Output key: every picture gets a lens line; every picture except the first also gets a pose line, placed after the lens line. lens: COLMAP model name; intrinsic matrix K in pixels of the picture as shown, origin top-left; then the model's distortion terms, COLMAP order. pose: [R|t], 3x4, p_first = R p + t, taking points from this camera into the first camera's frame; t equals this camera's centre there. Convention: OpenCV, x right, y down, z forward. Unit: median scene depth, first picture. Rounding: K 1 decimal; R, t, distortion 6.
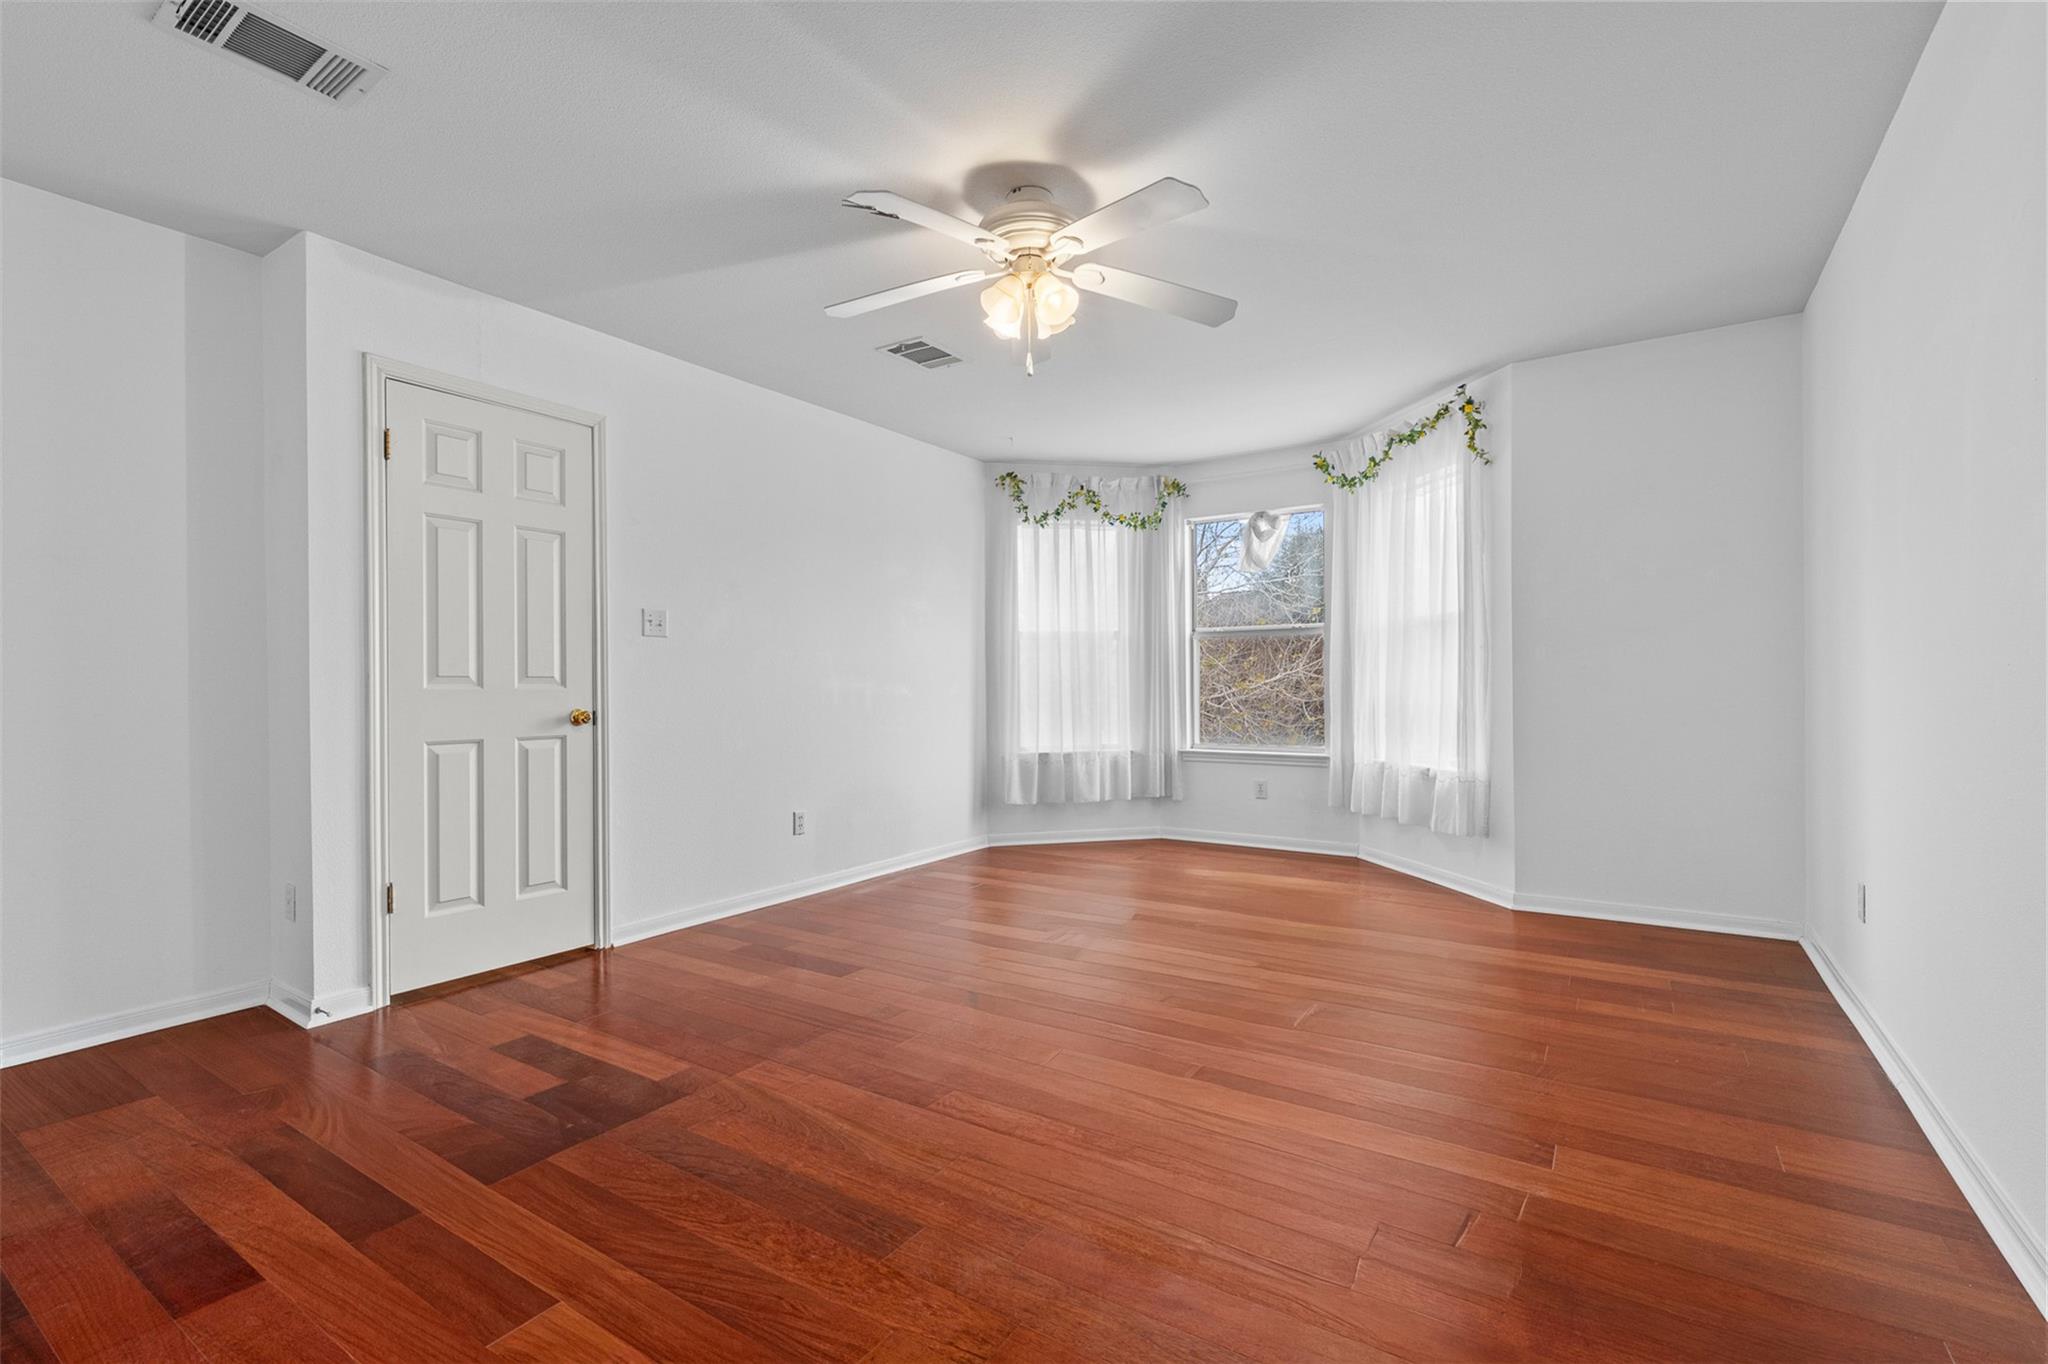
lens RADIAL K [[921.5, 0, 1015.1], [0, 921.5, 700.5], [0, 0, 1]] dist [0.002122, 0.000297]
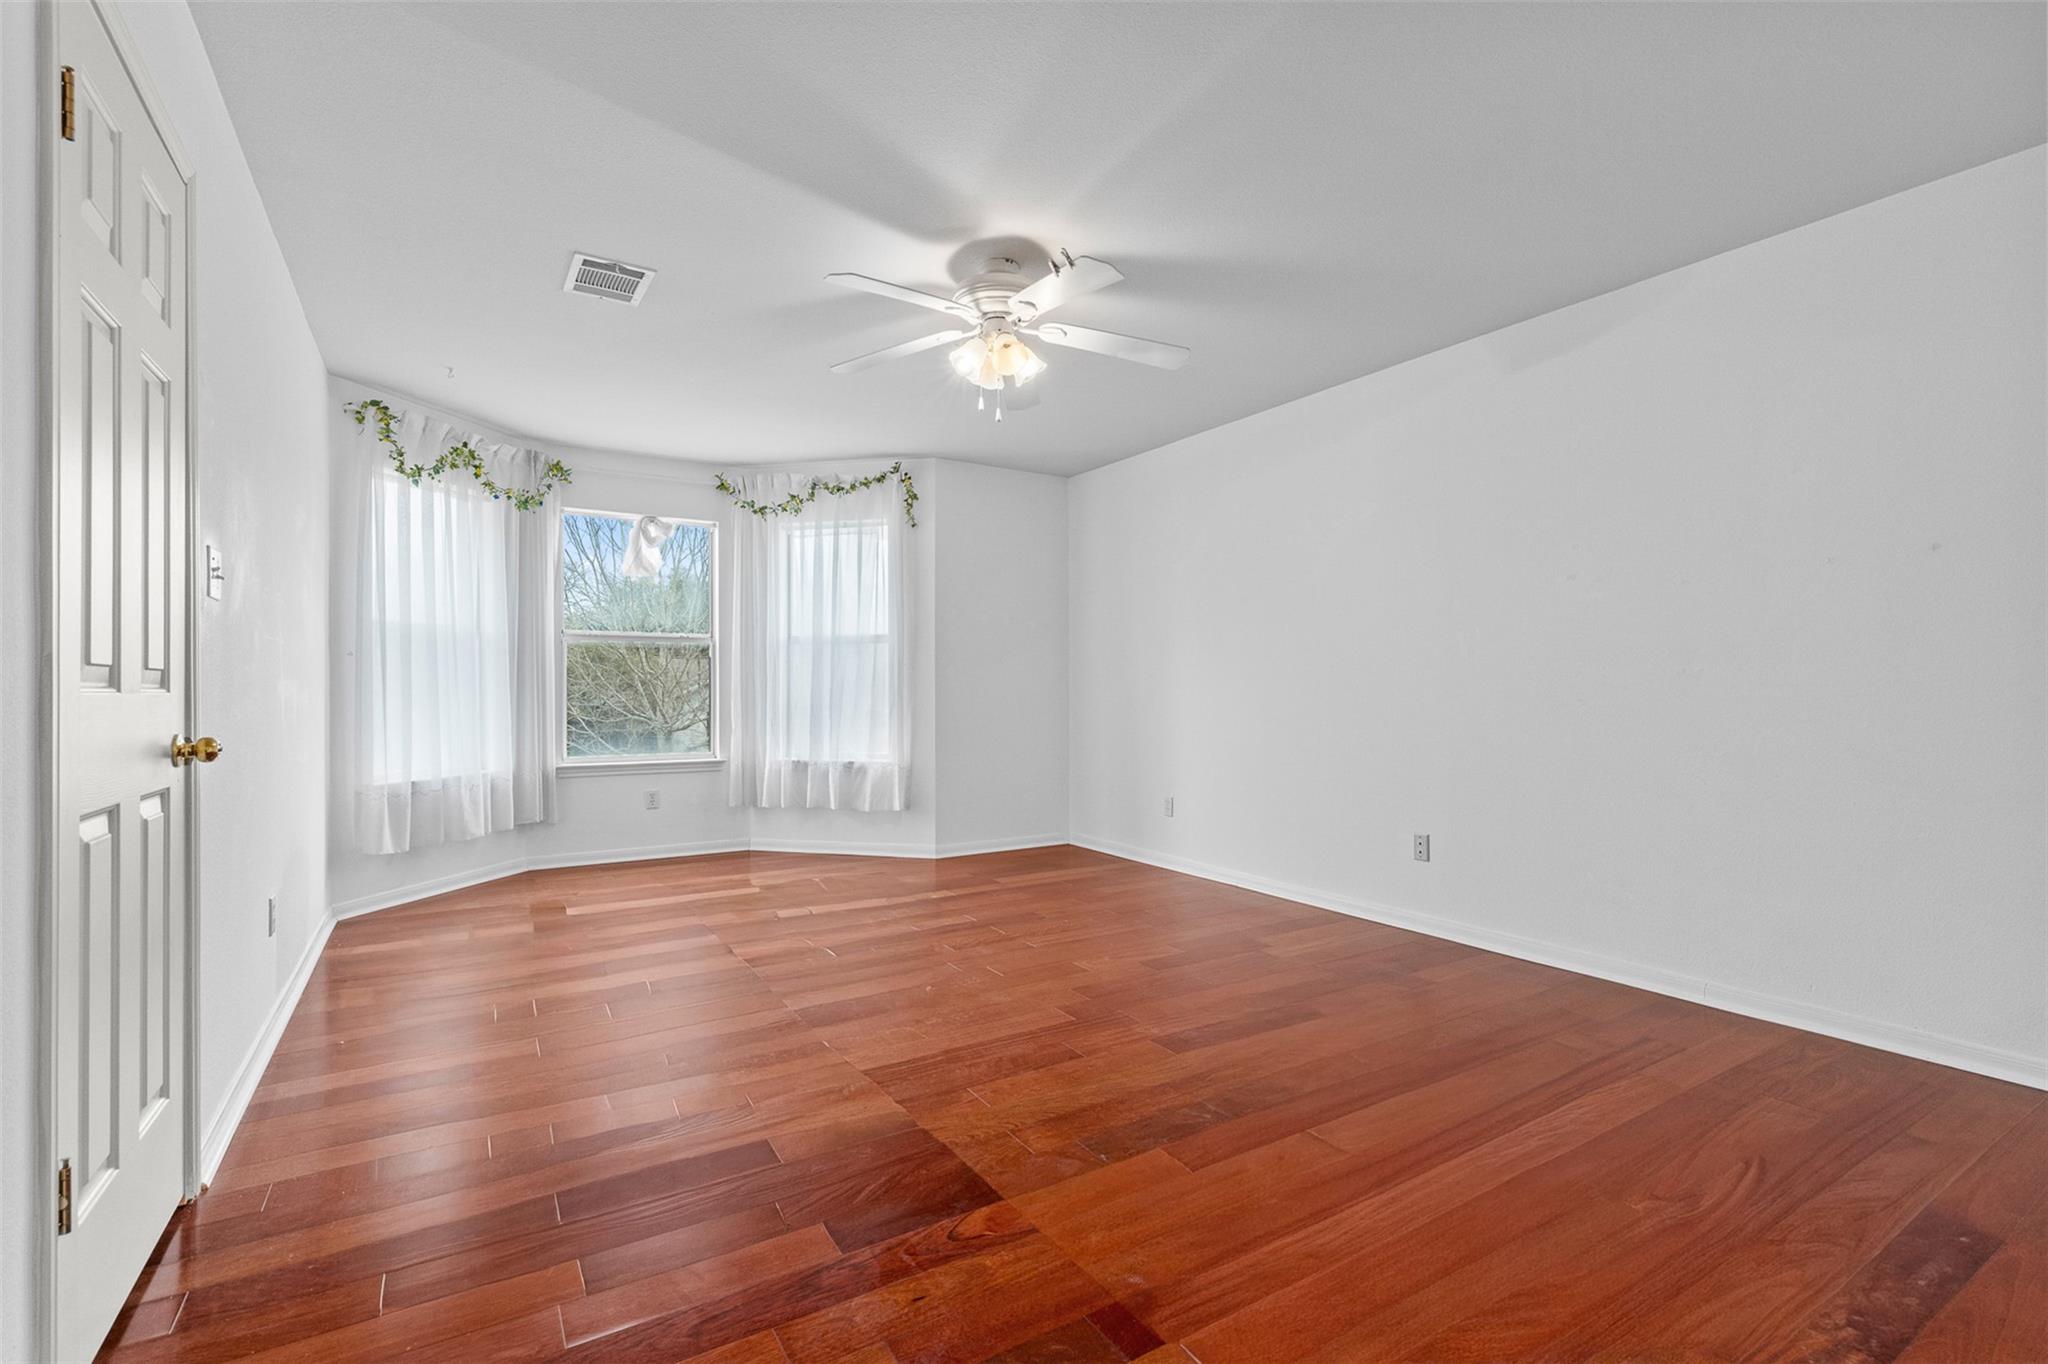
lens RADIAL K [[931.2, 0, 1024.0], [0, 931.2, 682.0], [0, 0, 1]] dist [0.001806, 0.000159]
pose [[0.400198, 0.013605, 0.916328, -0.474444], [0.014248, 0.999677, -0.021065, -0.001321], [-0.916318, 0.021486, 0.399875, 0.237339]]
